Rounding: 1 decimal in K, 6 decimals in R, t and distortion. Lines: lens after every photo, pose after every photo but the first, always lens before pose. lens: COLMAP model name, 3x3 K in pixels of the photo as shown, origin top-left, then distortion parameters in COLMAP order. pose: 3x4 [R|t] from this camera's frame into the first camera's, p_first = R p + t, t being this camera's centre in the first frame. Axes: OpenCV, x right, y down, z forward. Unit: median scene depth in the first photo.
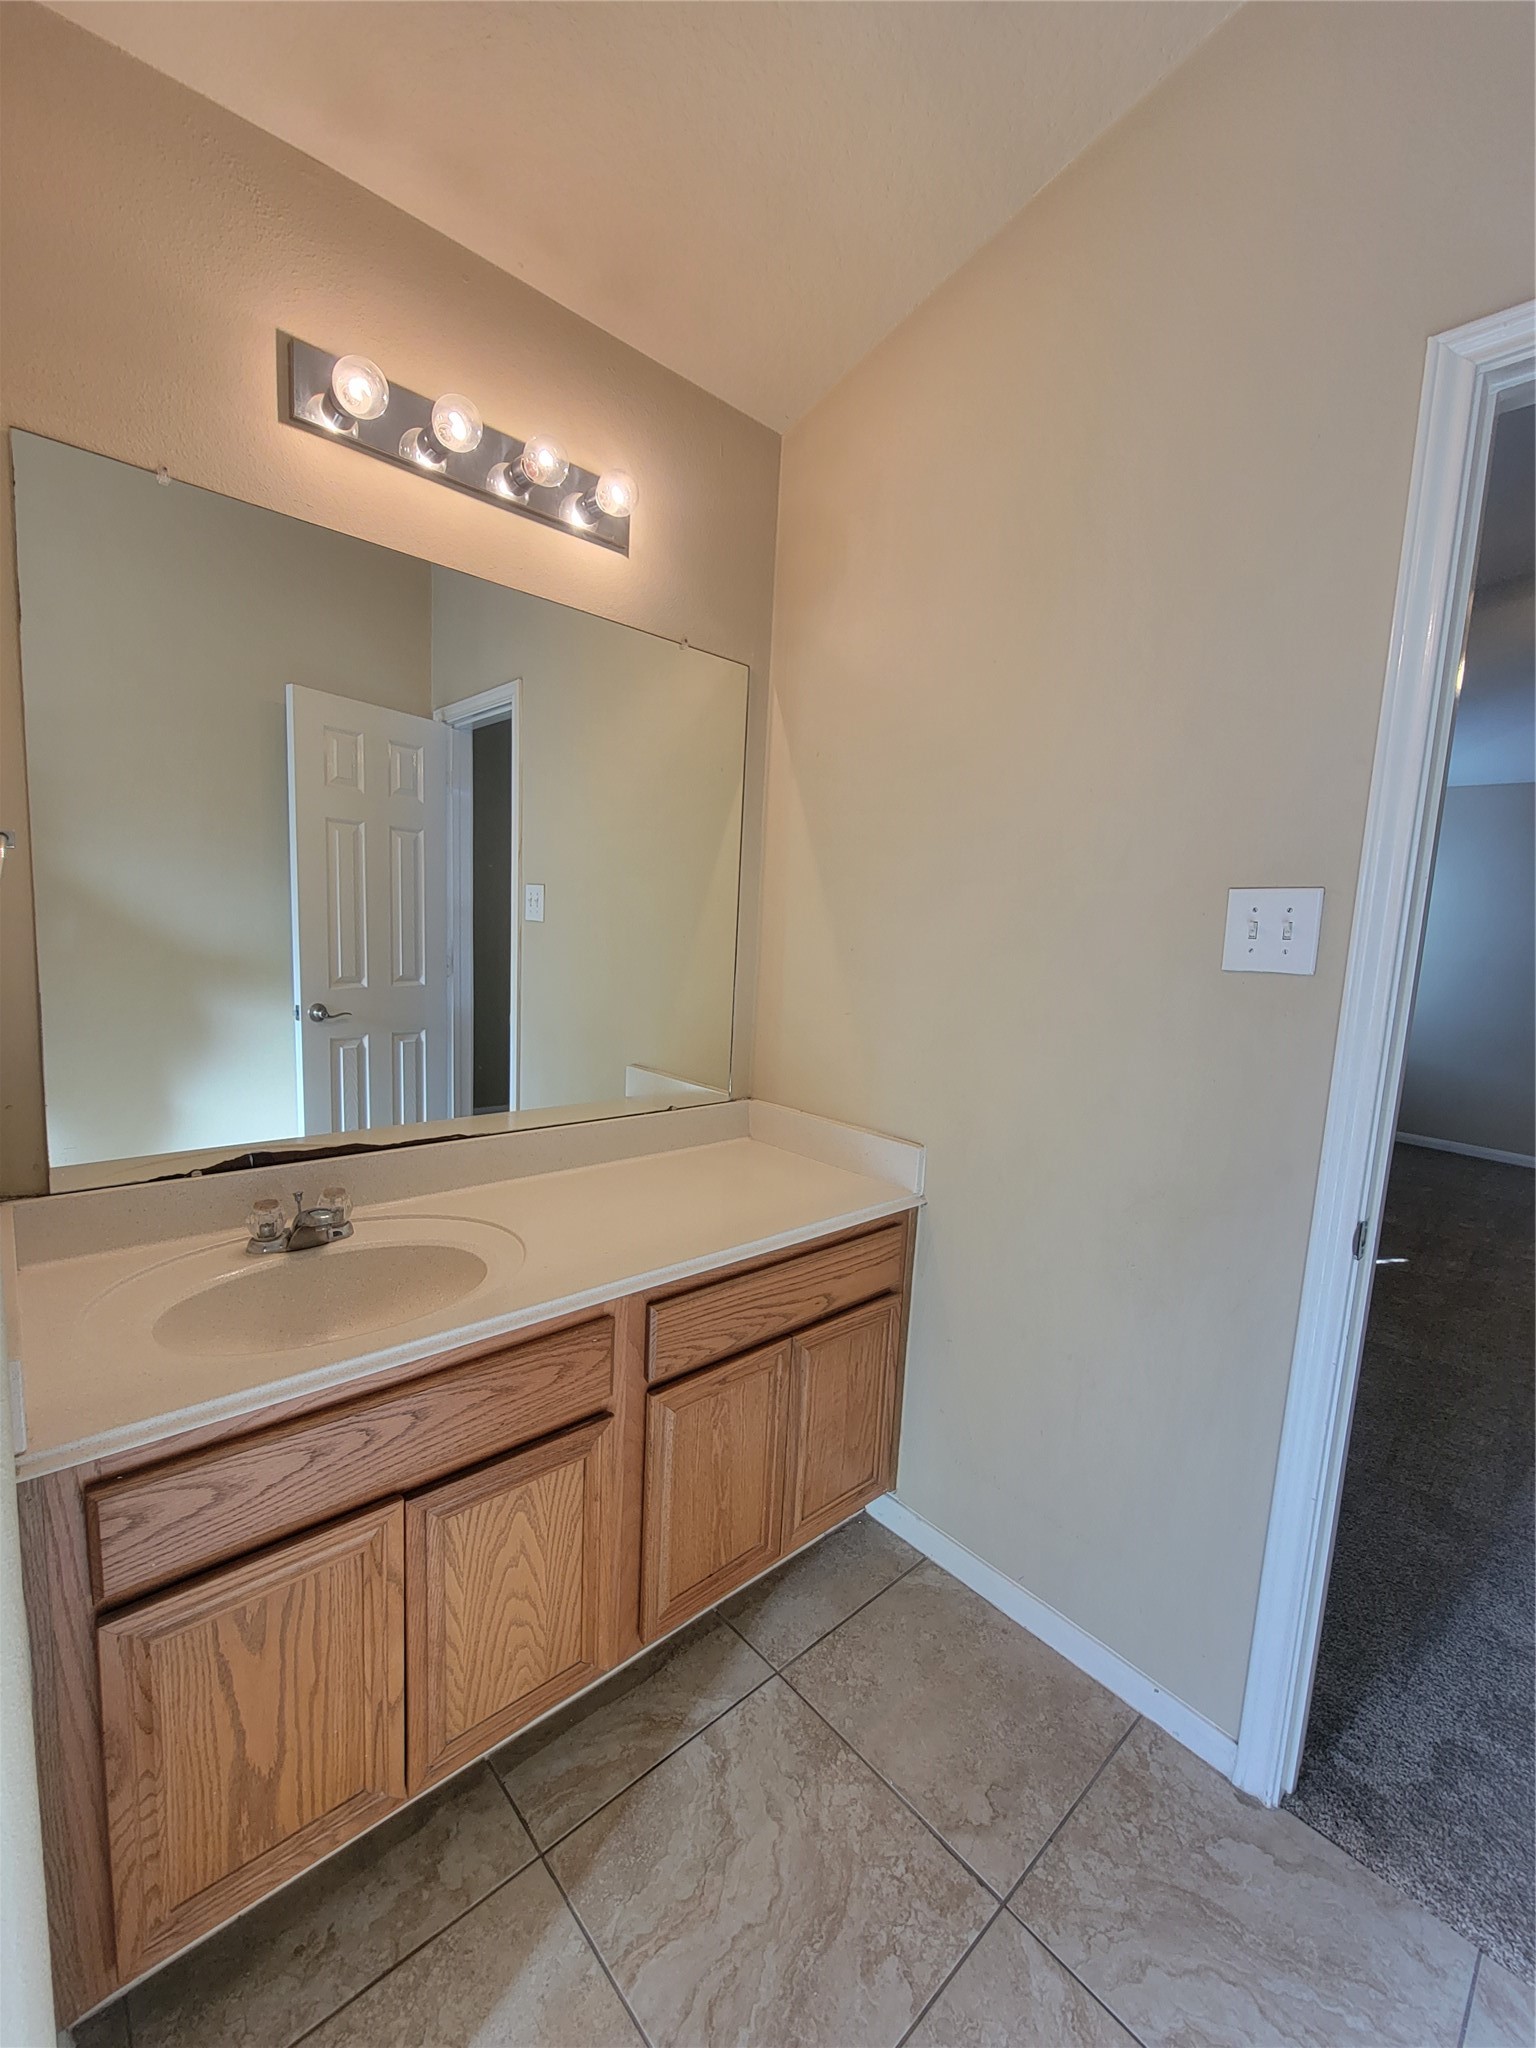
lens RADIAL K [[831.8, 0, 768.0], [0, 831.8, 1024.0], [0, 0, 1]] dist [-0.000357, 0.000353]
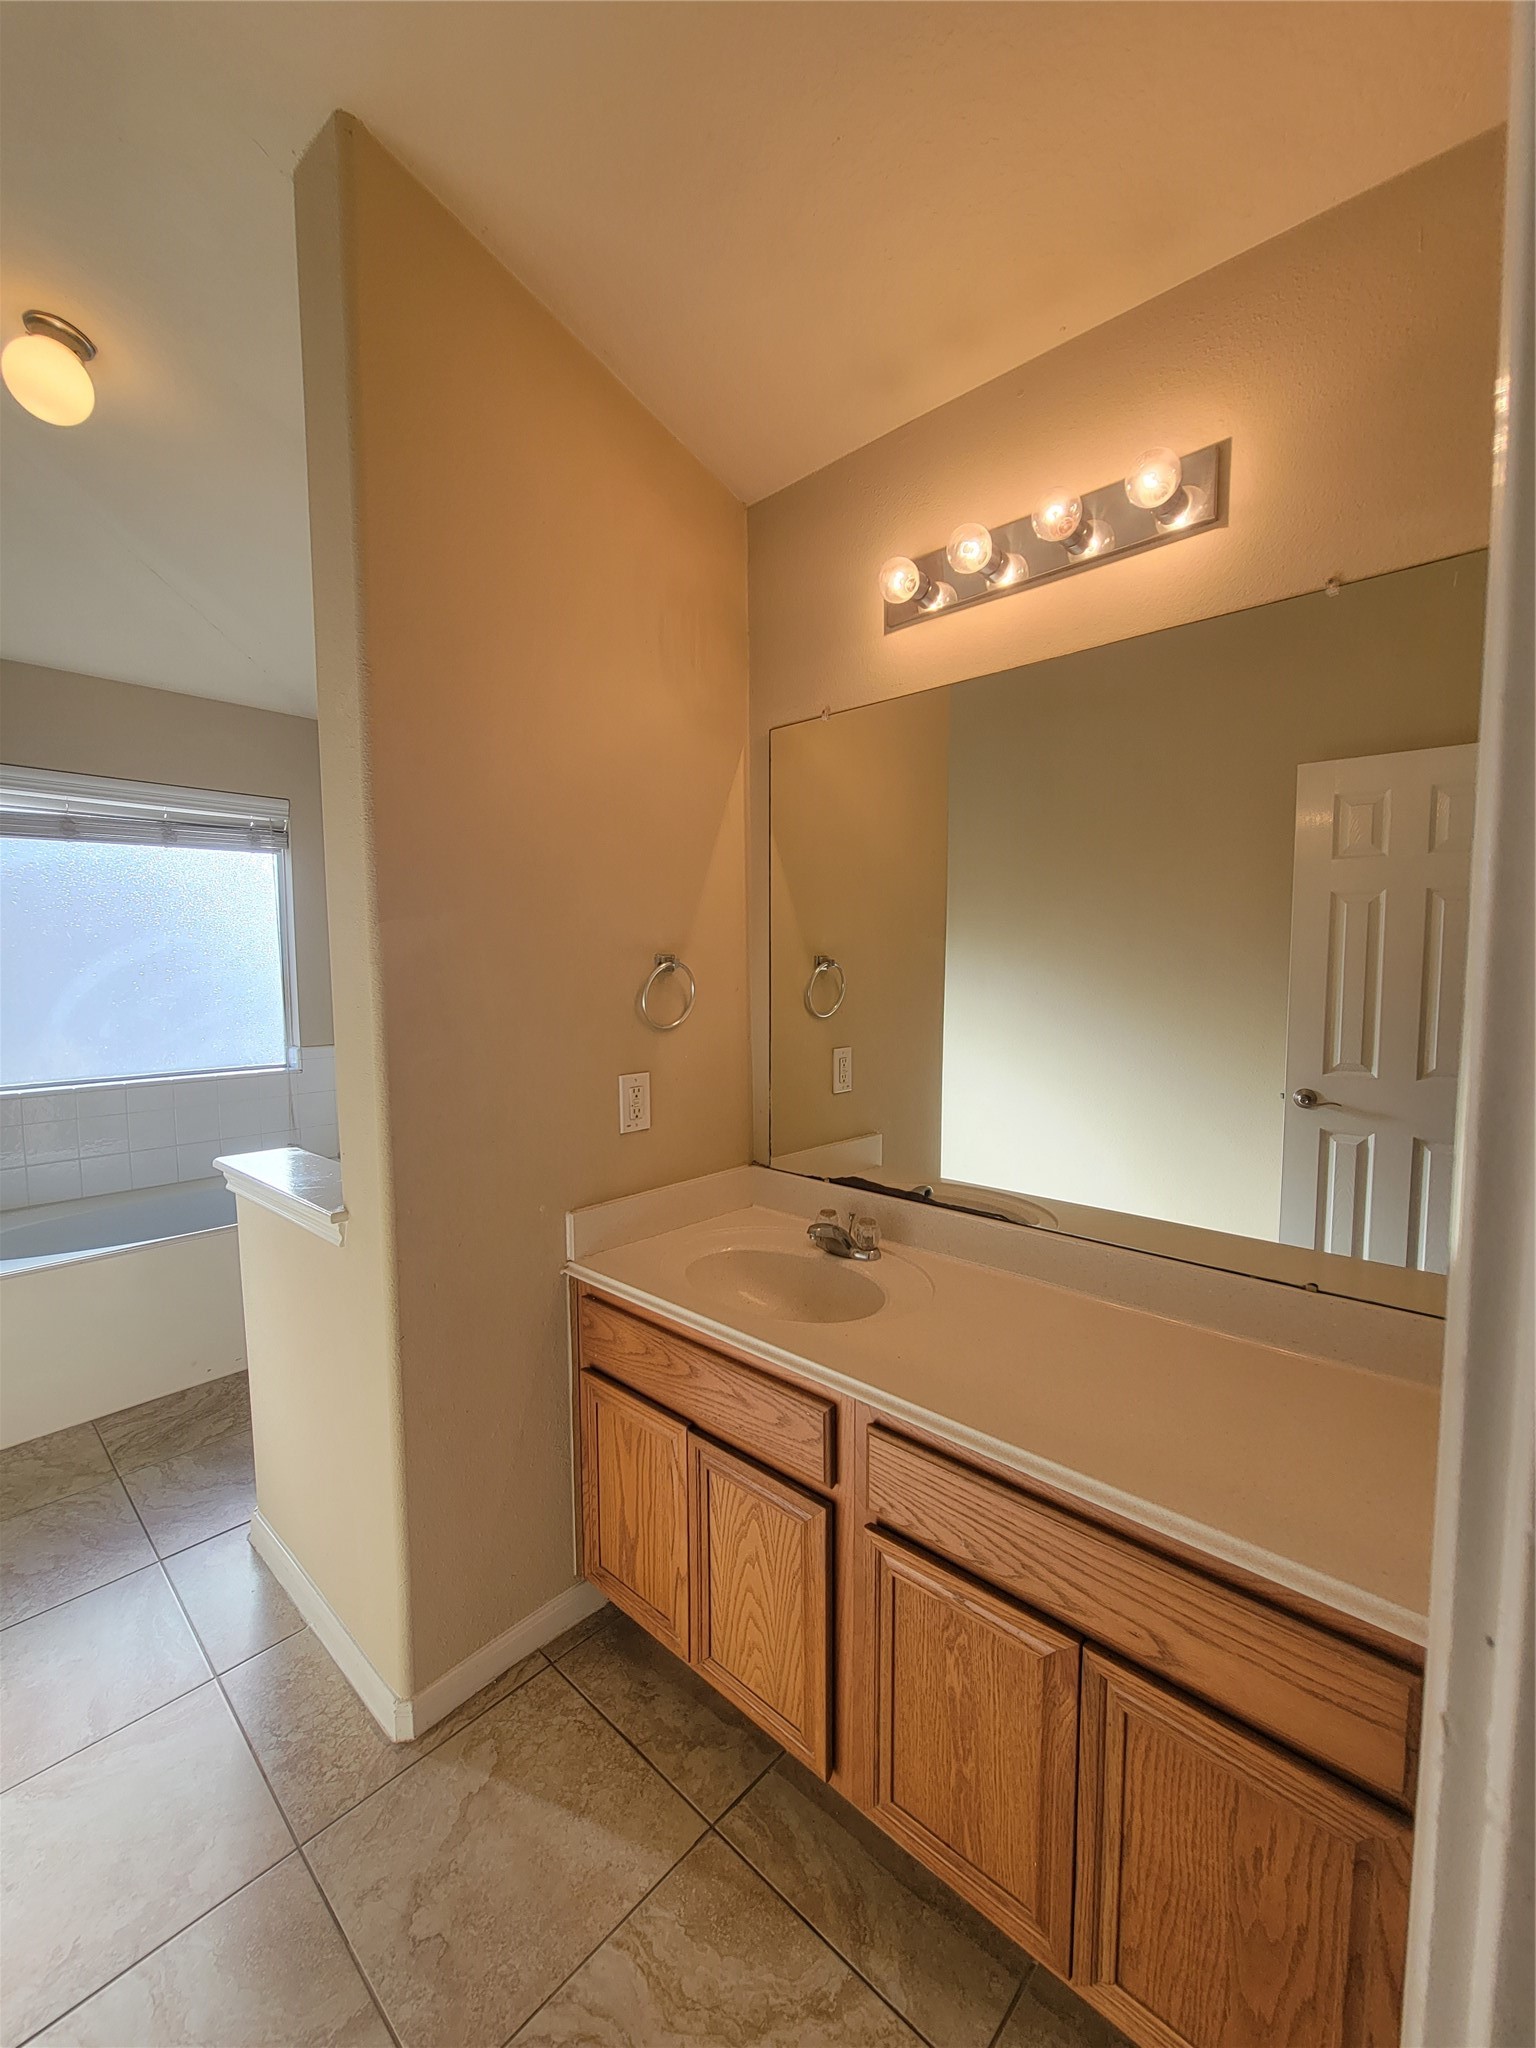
lens RADIAL K [[843.6, 0, 777.0], [0, 843.6, 1026.1], [0, 0, 1]] dist [0.000152, 0.000147]
pose [[0.091445, 0.025215, -0.995491, 0.809550], [-0.115321, 0.993222, 0.014564, -0.102082], [0.989110, 0.113469, 0.093733, 0.817286]]
